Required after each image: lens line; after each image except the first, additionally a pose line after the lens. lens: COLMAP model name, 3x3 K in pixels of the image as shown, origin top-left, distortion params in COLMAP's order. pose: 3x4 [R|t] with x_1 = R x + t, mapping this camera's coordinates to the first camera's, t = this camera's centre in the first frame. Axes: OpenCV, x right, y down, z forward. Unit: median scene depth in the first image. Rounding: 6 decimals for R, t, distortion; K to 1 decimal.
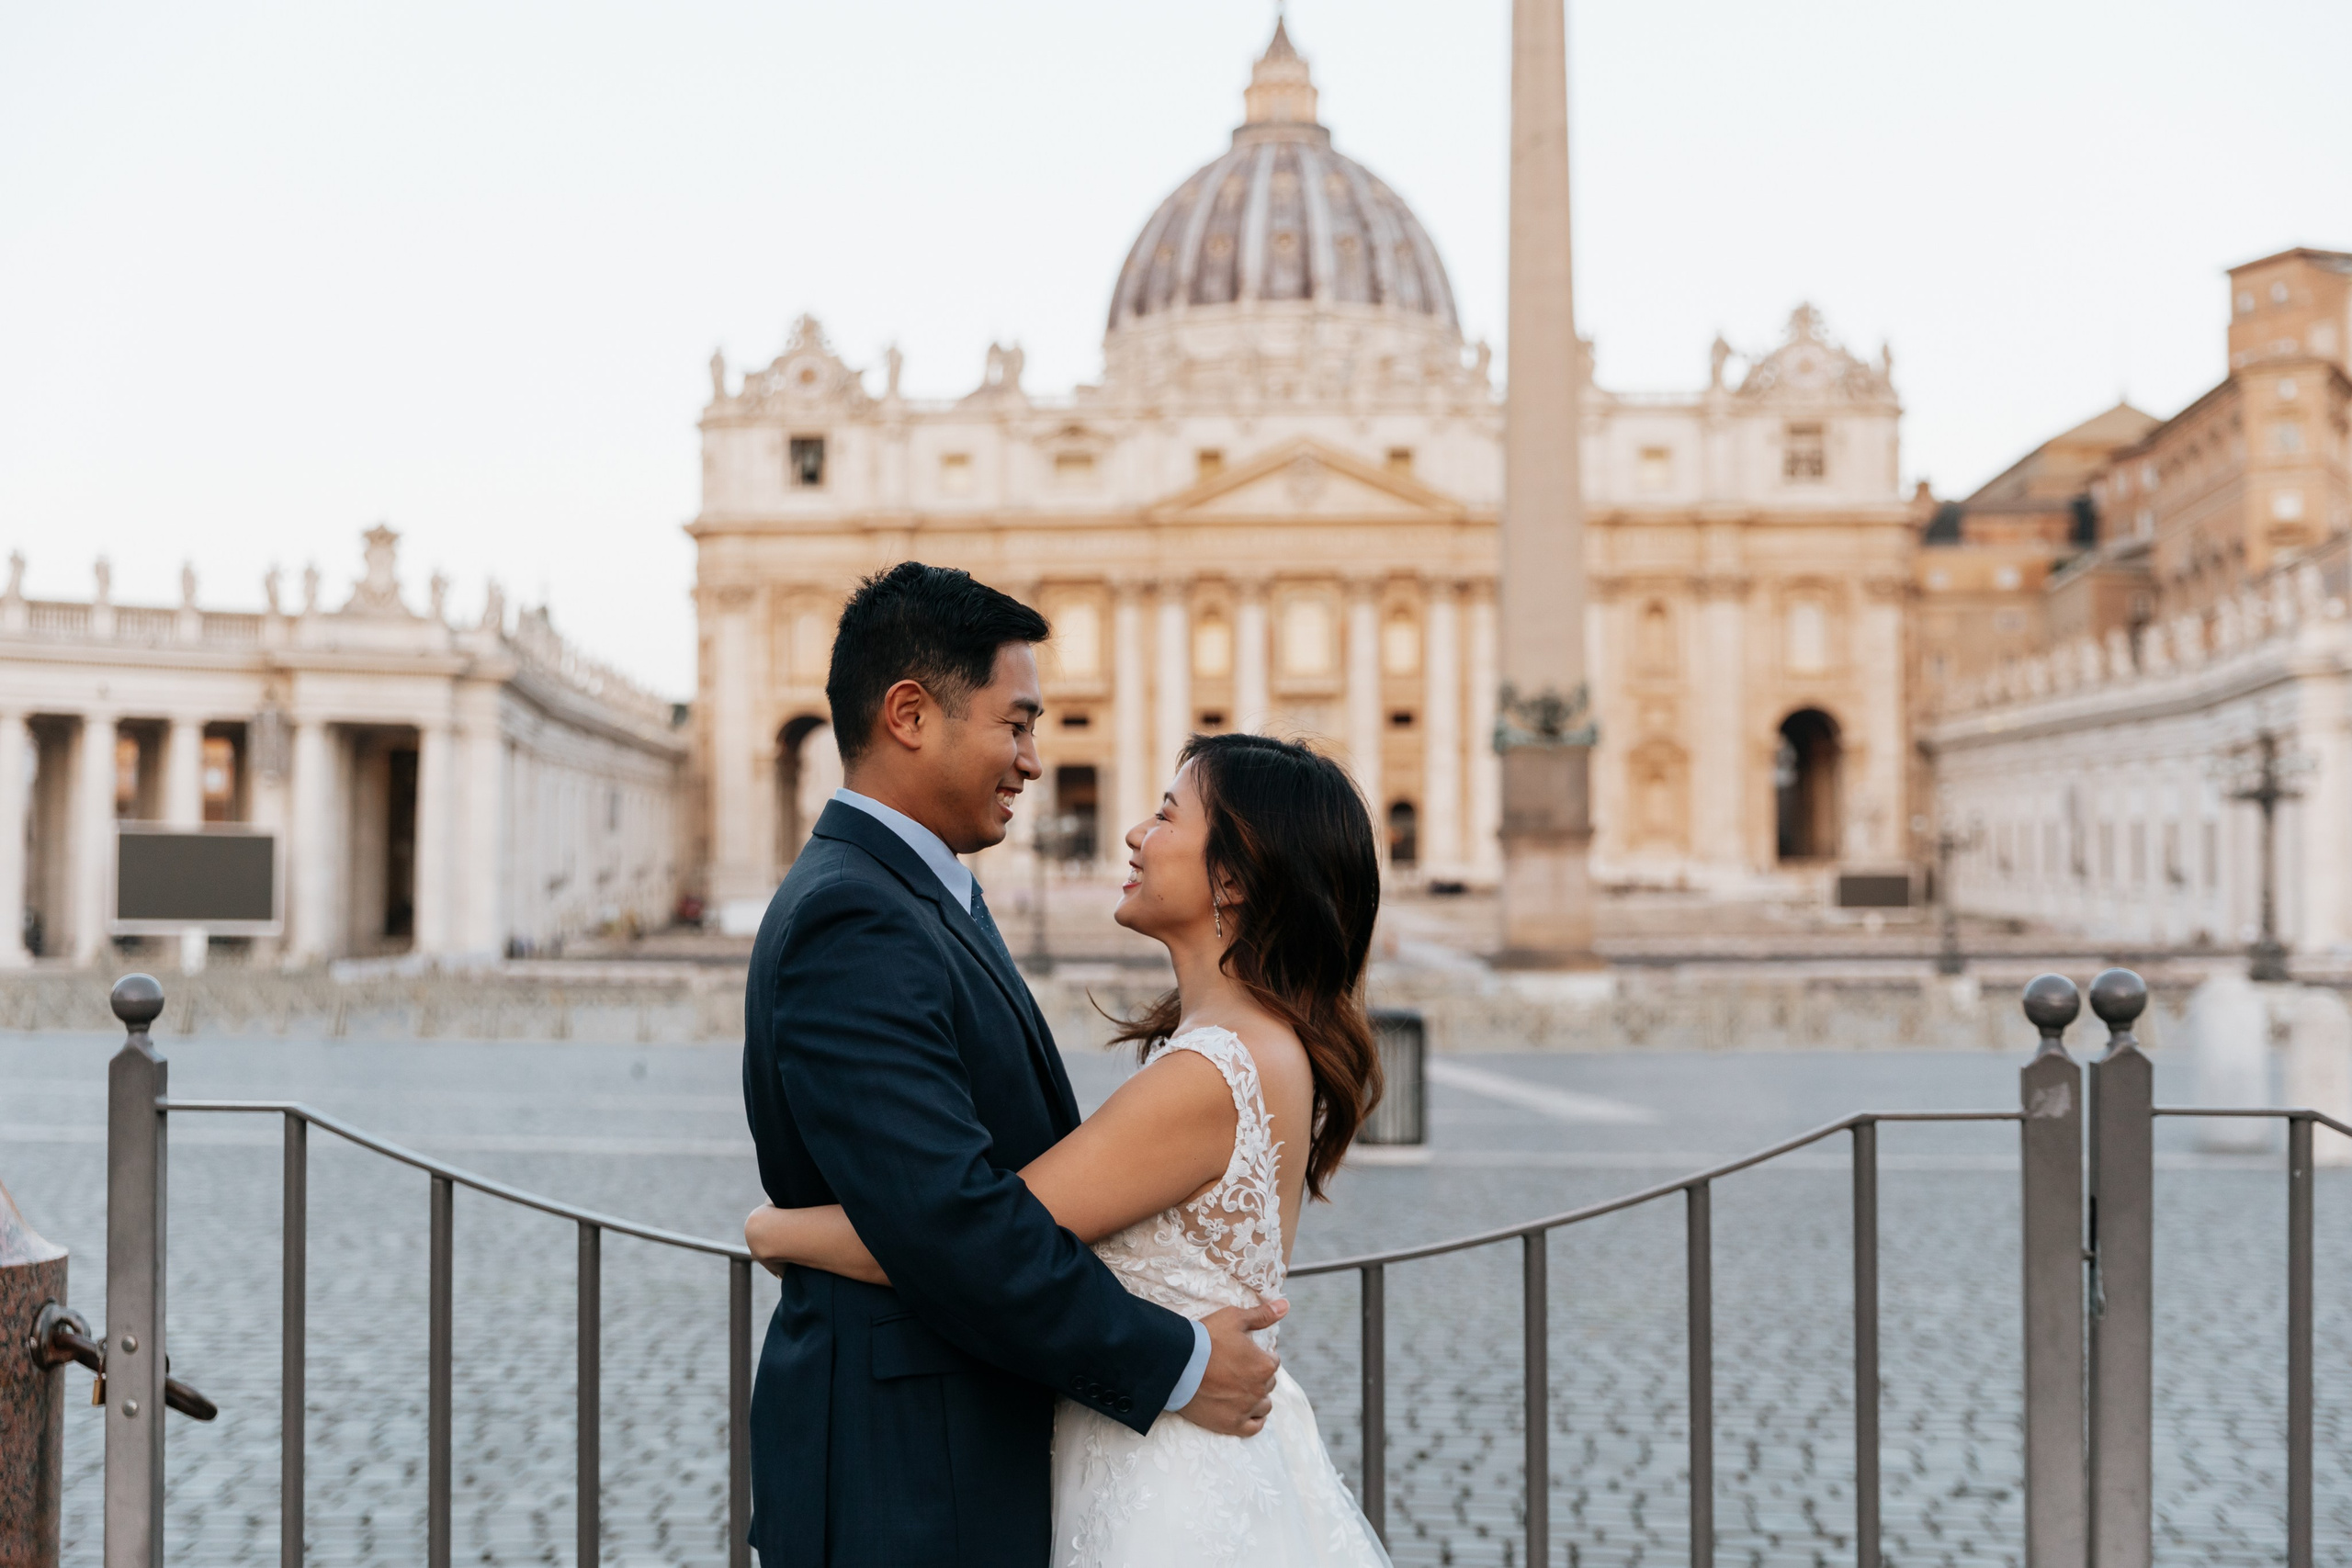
lens RADIAL K [[3100.1, 0, 1185.2], [0, 3100.1, 792.1], [0, 0, 1]] dist [0.019991, -0.045392]
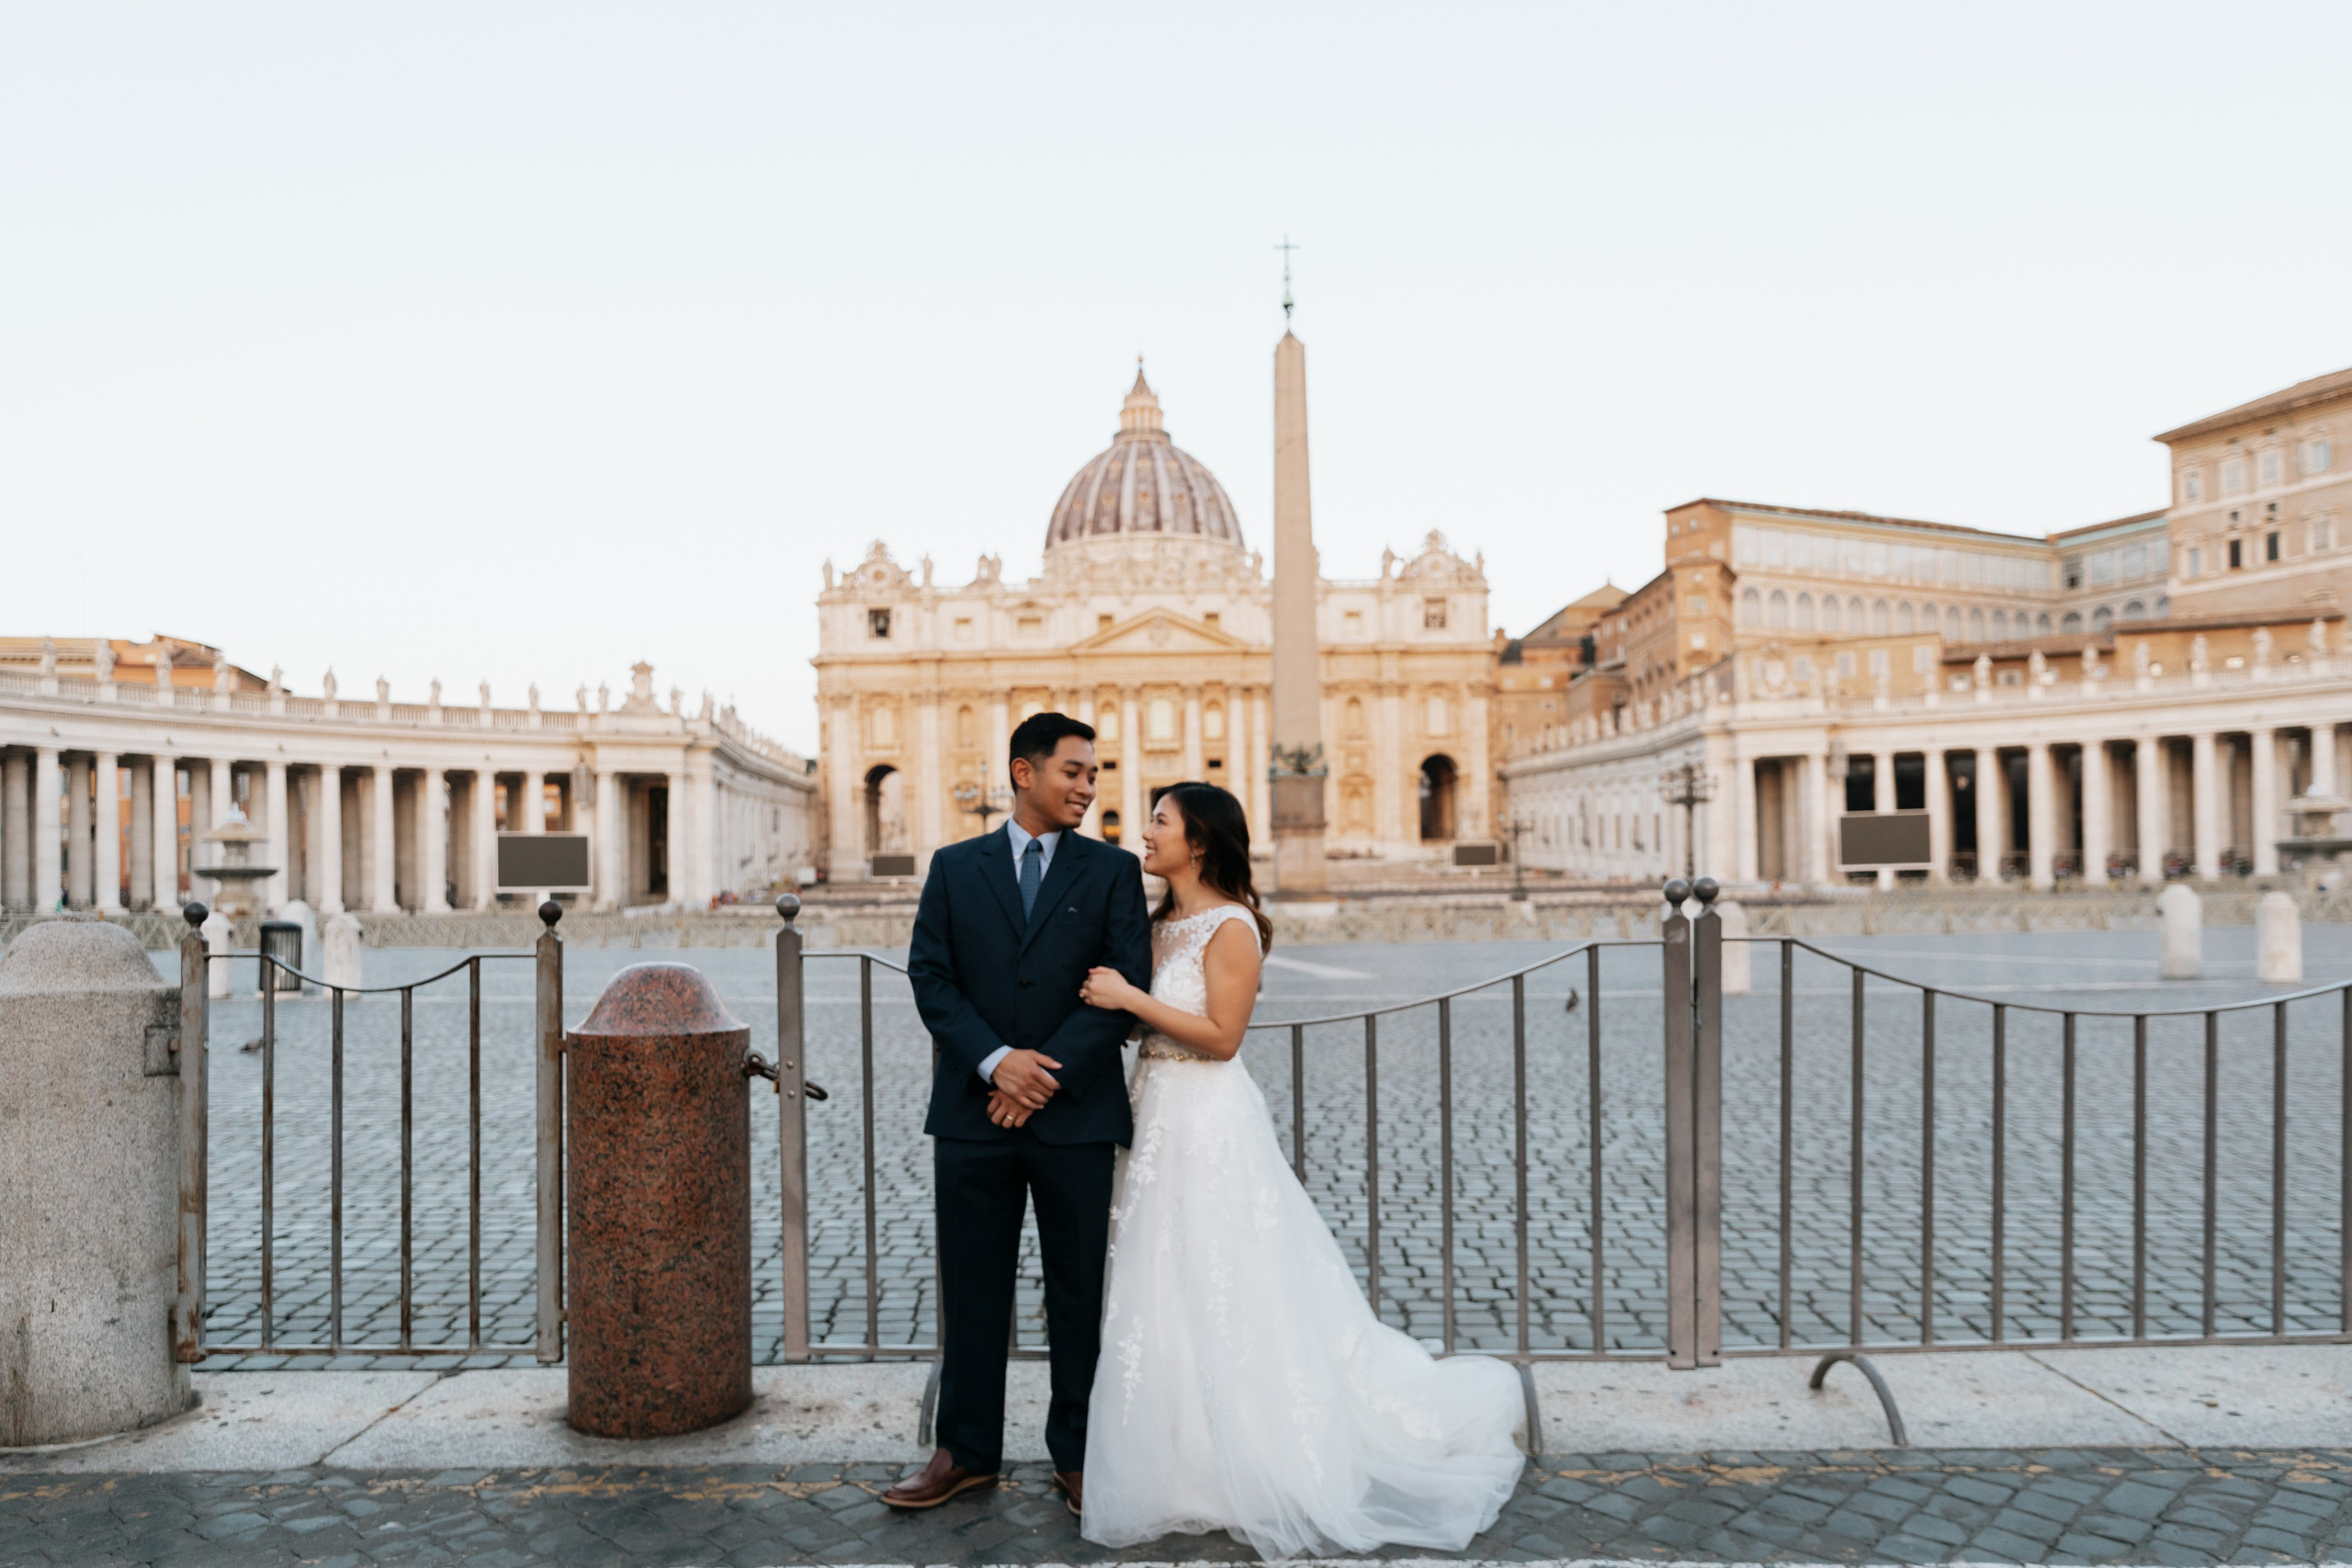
lens RADIAL K [[1732.5, 0, 1162.1], [0, 1732.5, 877.7], [0, 0, 1]] dist [-0.007622, 0.000602]
pose [[0.998981, -0.015166, 0.042512, -0.004756], [0.013385, 0.999033, 0.041872, 0.000030], [-0.043106, -0.041260, 0.998218, -0.007484]]
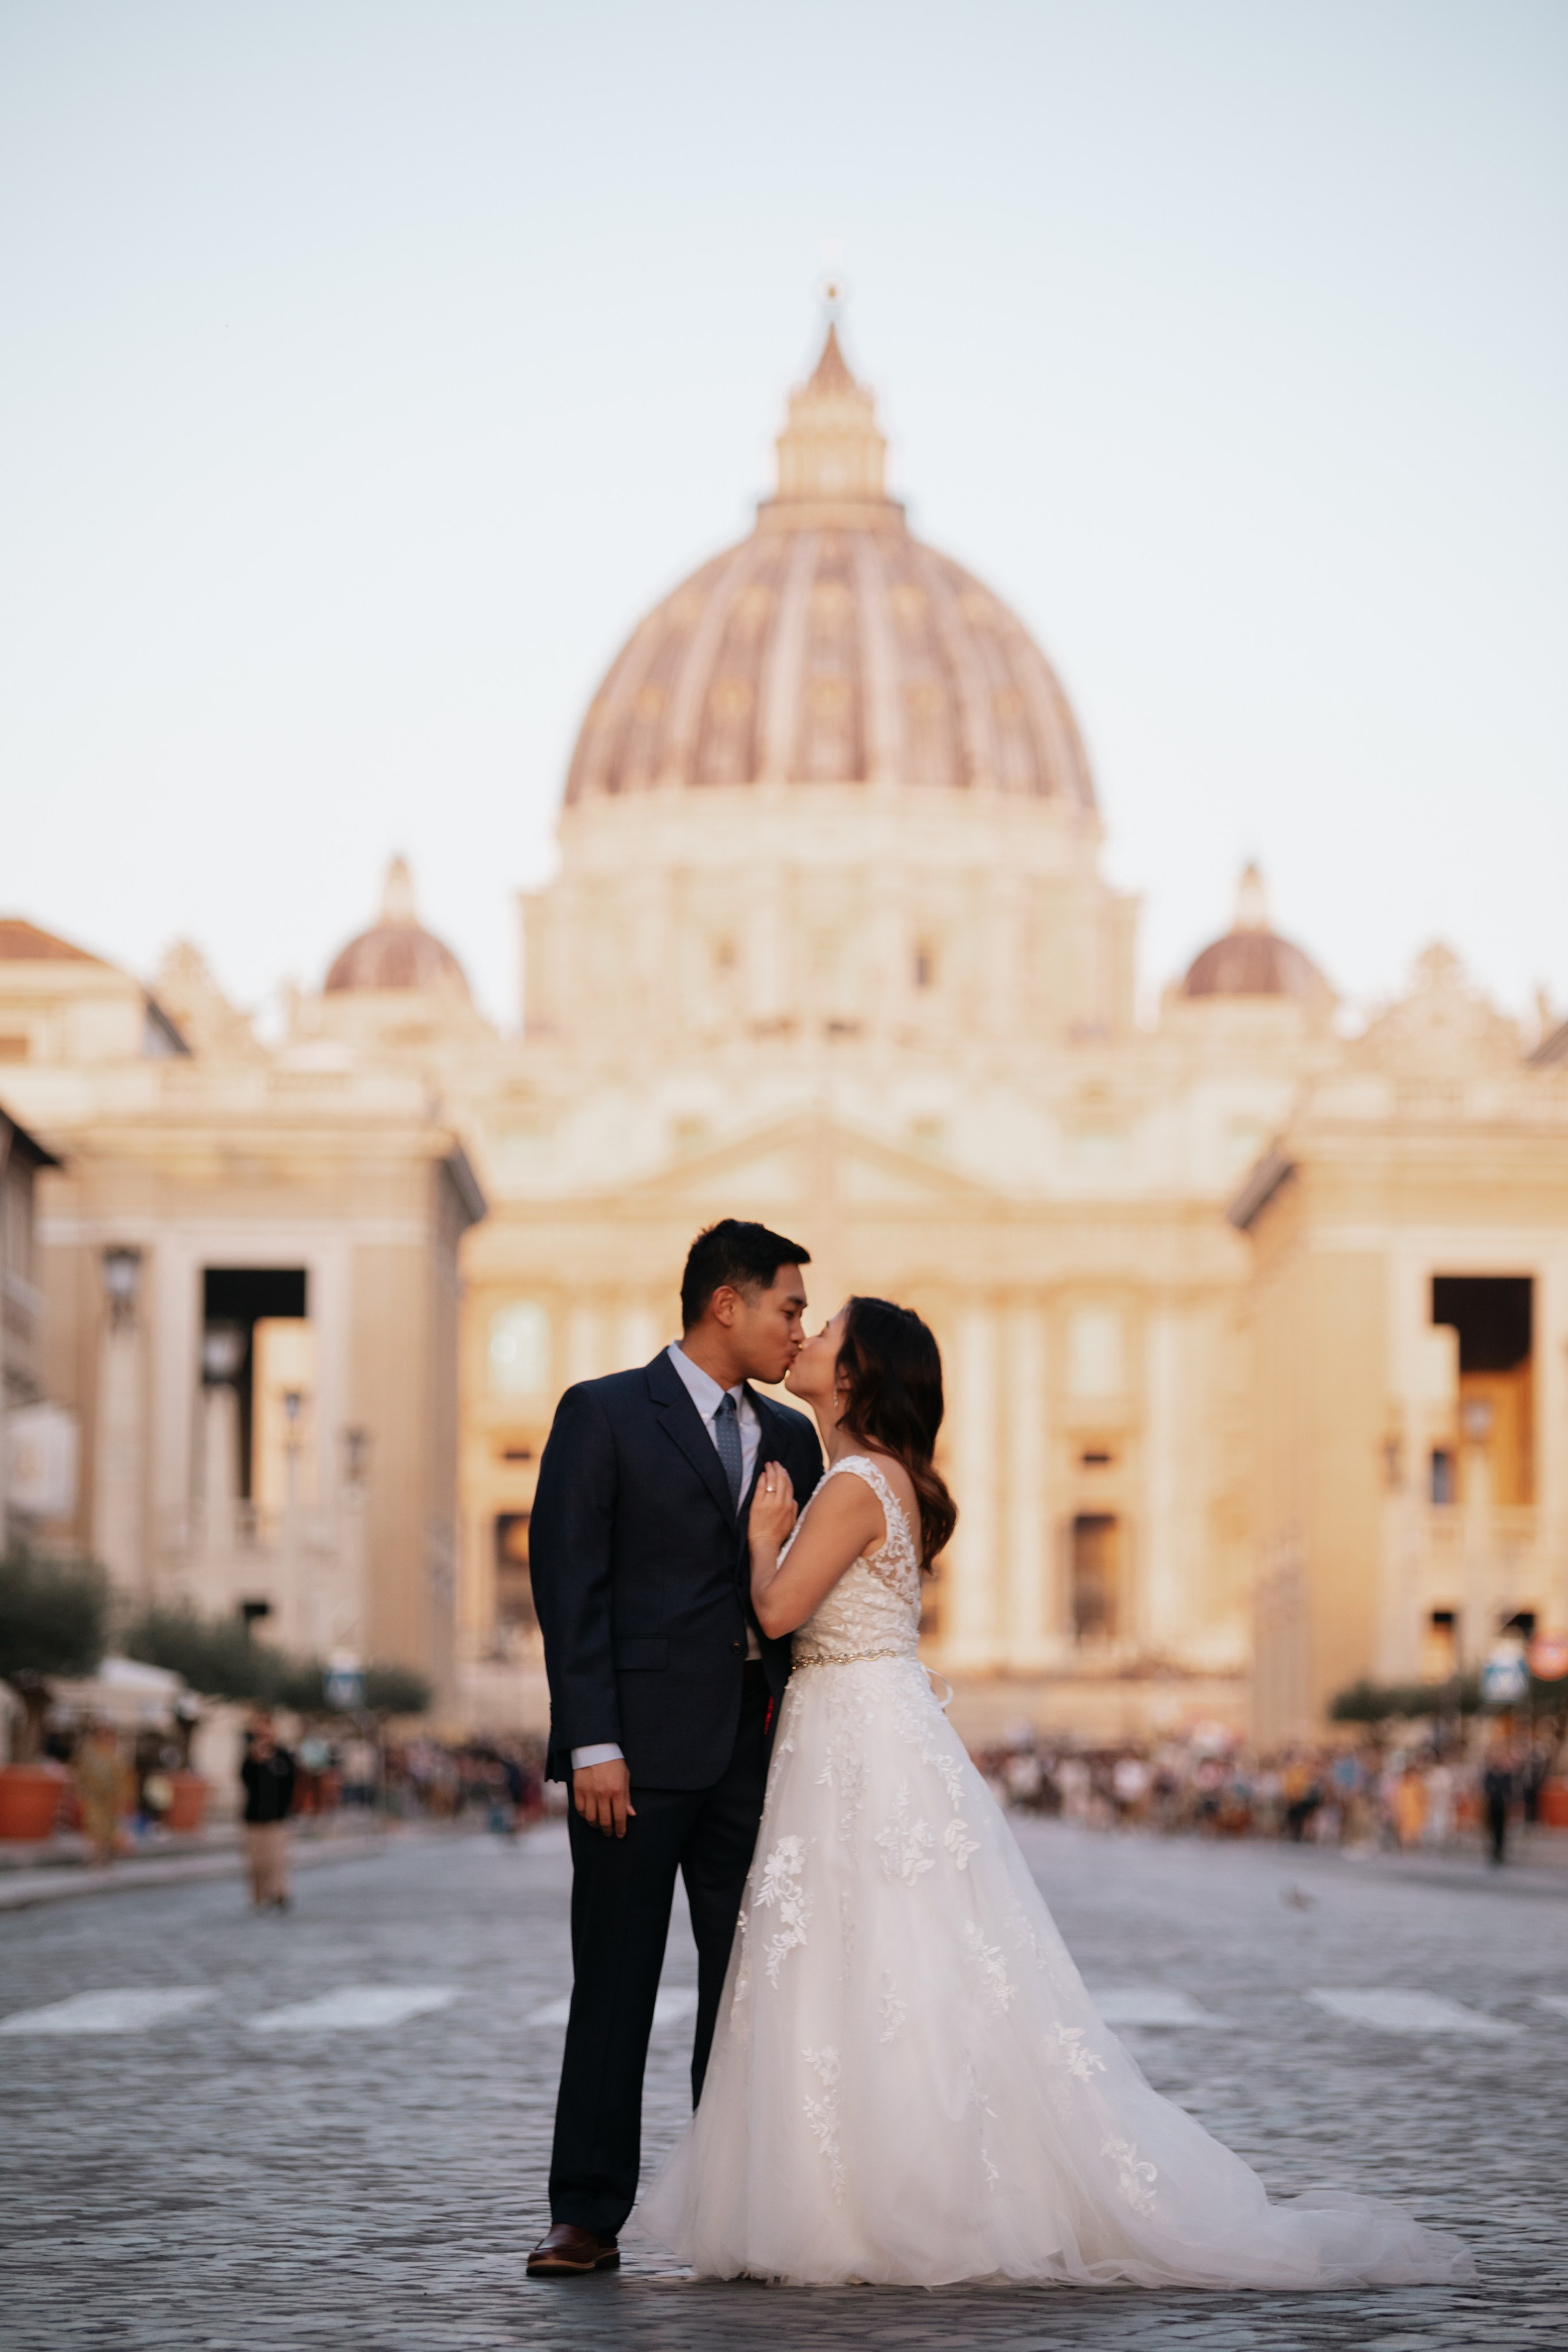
lens RADIAL K [[9976.1, 0, 782.5], [0, 9976.1, 1176.6], [0, 0, 1]] dist [0.253209, 7.167399]
pose [[0.999940, 0.008962, -0.006320, 0.044197], [-0.009014, 0.999925, -0.008245, -0.066414], [0.006246, 0.008301, 0.999946, -1.398640]]
